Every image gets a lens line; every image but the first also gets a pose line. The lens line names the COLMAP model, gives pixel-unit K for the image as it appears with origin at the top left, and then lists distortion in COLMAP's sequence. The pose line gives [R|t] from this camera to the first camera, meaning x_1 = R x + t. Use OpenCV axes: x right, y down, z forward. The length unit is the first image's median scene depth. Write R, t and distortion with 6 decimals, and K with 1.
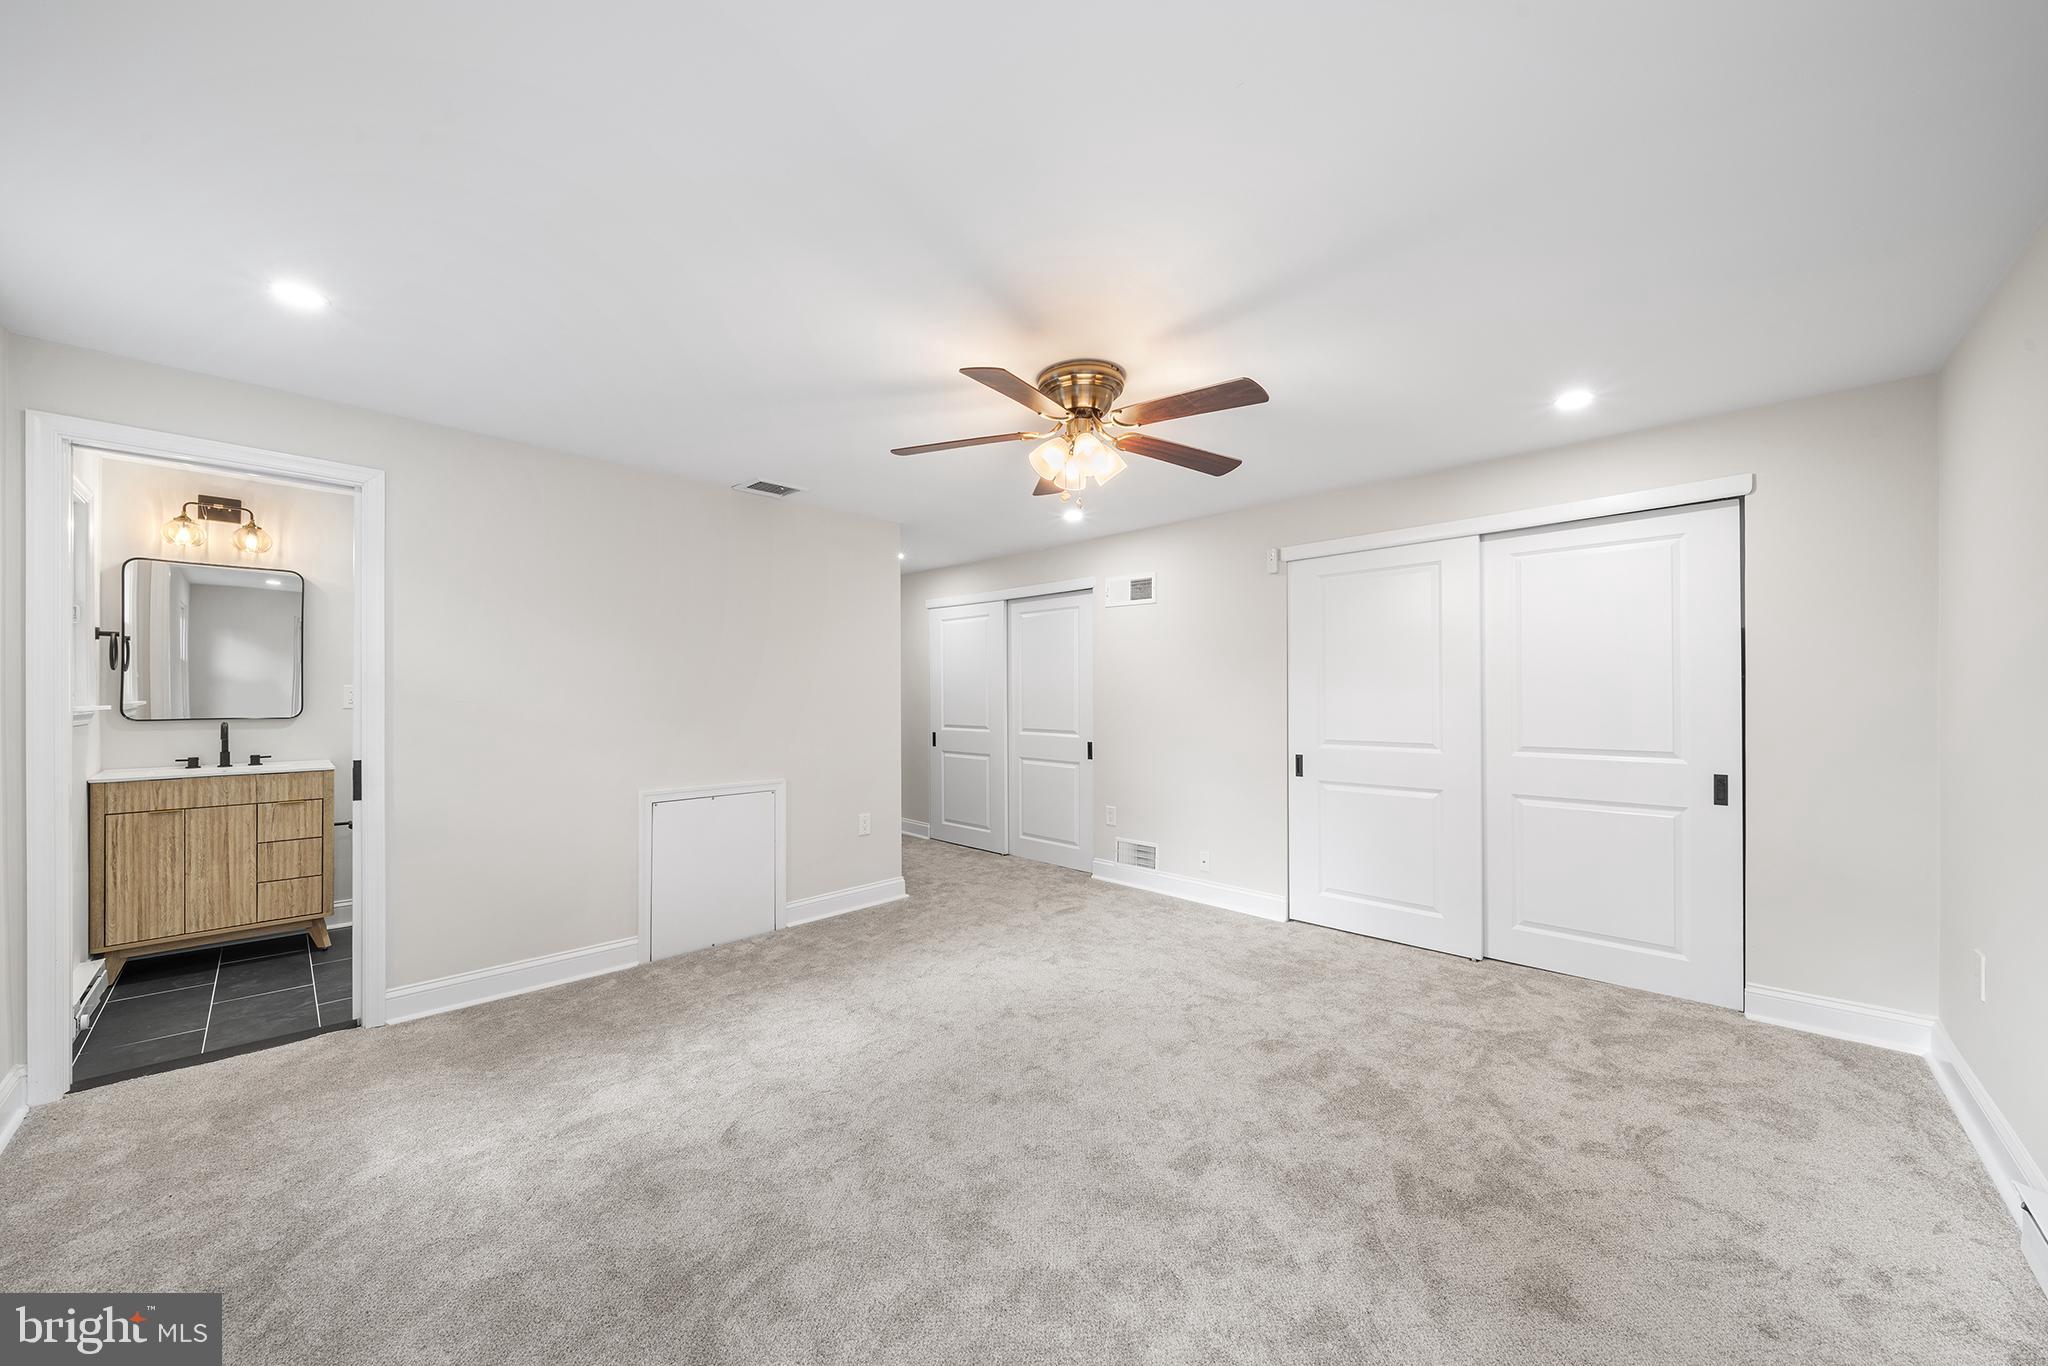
lens RADIAL K [[727.4, 0, 1019.5], [0, 727.4, 697.4], [0, 0, 1]] dist [-0.001708, -0.000033]
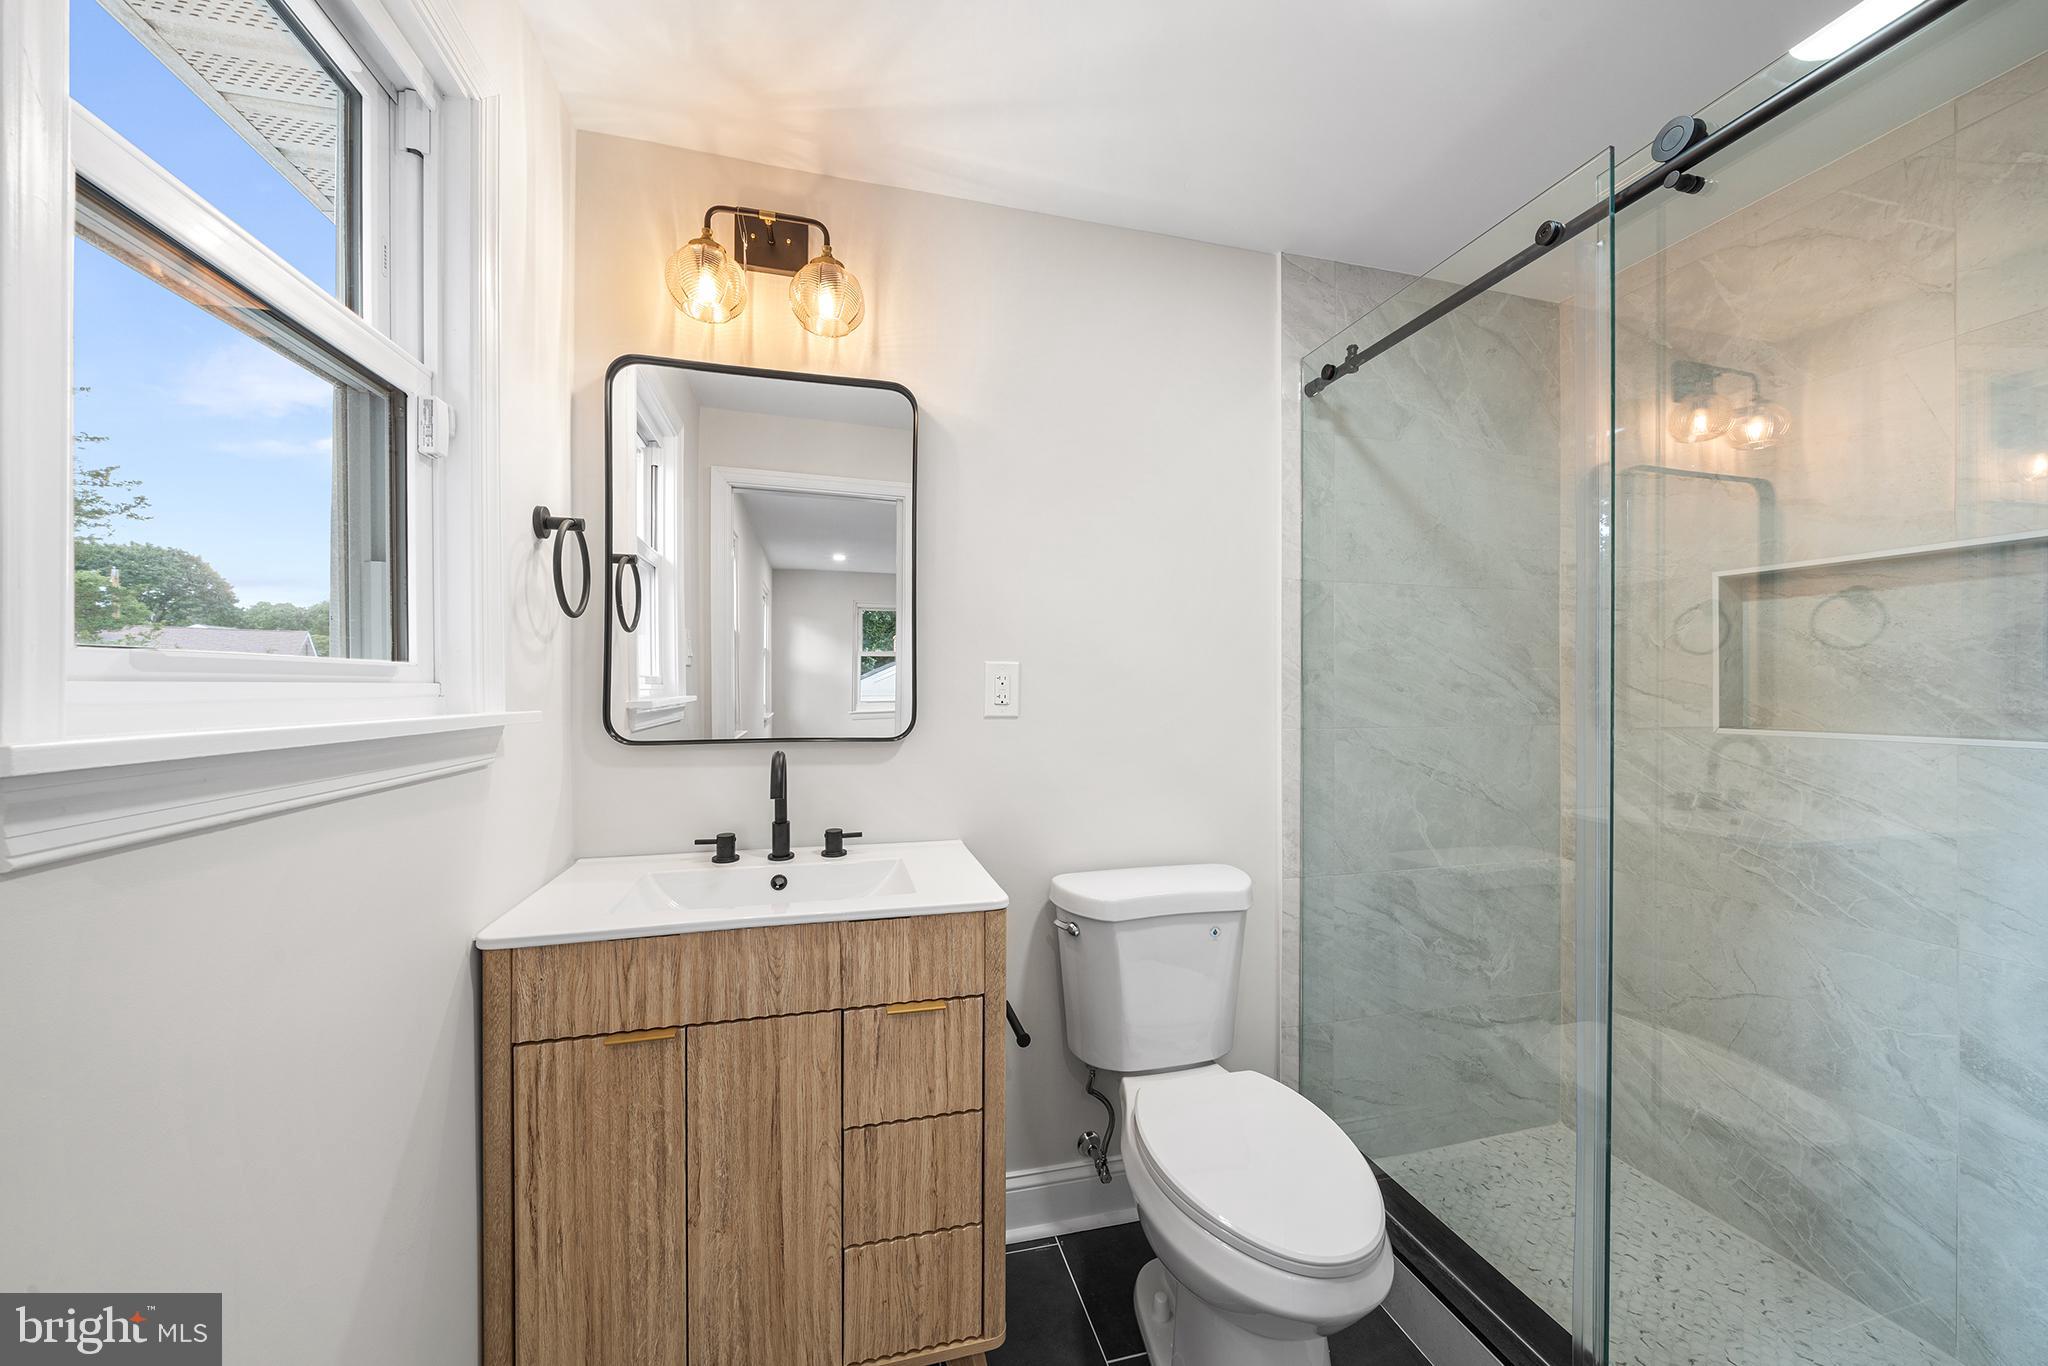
lens RADIAL K [[727.4, 0, 1019.5], [0, 727.4, 697.4], [0, 0, 1]] dist [-0.001708, -0.000033]
pose [[0.855423, 0.002445, -0.517924, -0.838846], [-0.000046, 0.999989, 0.004645, 0.002884], [0.517930, -0.003949, 0.855414, 0.786136]]
